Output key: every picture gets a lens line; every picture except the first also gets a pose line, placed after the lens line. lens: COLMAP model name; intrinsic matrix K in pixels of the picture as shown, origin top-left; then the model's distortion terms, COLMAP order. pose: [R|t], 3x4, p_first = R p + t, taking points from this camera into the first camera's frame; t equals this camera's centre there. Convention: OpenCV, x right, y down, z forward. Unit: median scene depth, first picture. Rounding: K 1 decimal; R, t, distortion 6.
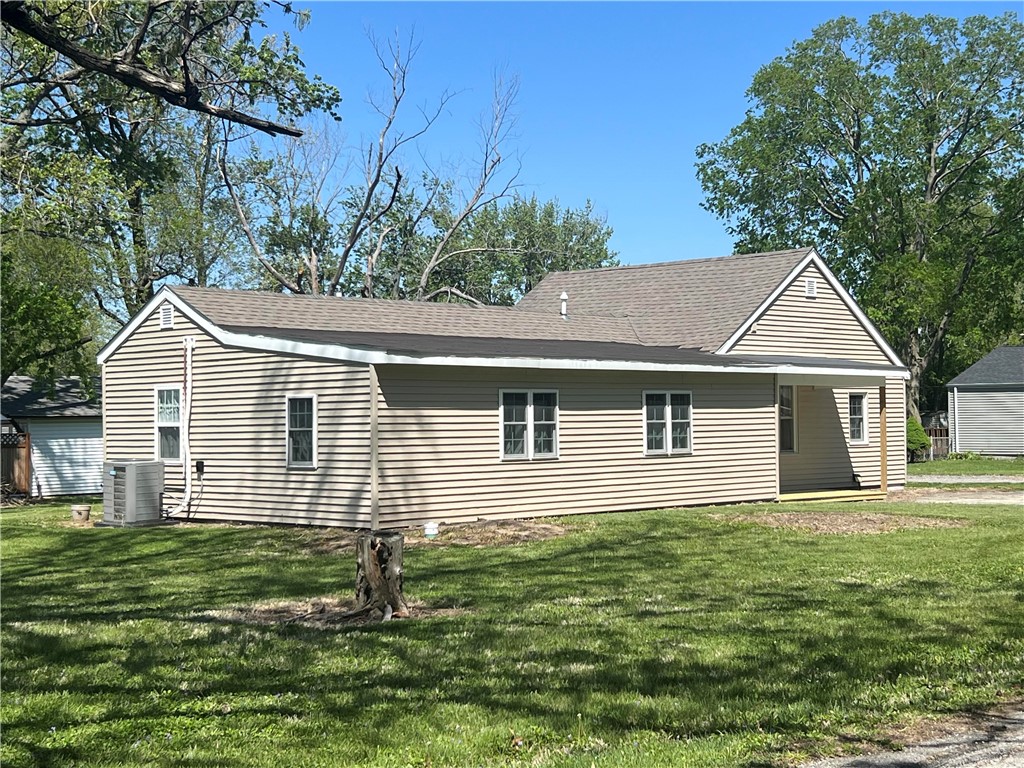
lens RADIAL K [[1472.3, 0, 512.0], [0, 1472.3, 384.0], [0, 0, 1]] dist [0.271279, -0.009080]
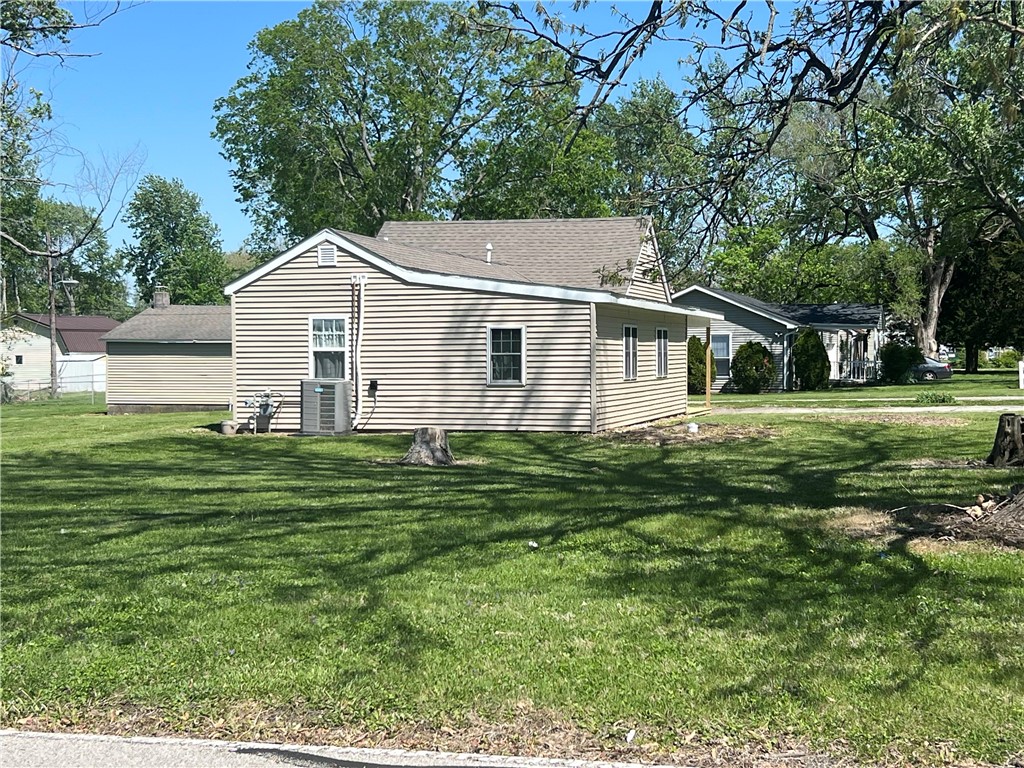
lens RADIAL K [[1472.3, 0, 512.0], [0, 1472.3, 384.0], [0, 0, 1]] dist [0.271279, -0.009080]
pose [[0.863275, 0.000766, 0.504734, -0.752460], [-0.018612, 0.999367, 0.030317, 0.018207], [-0.504391, -0.035565, 0.862743, -0.061662]]
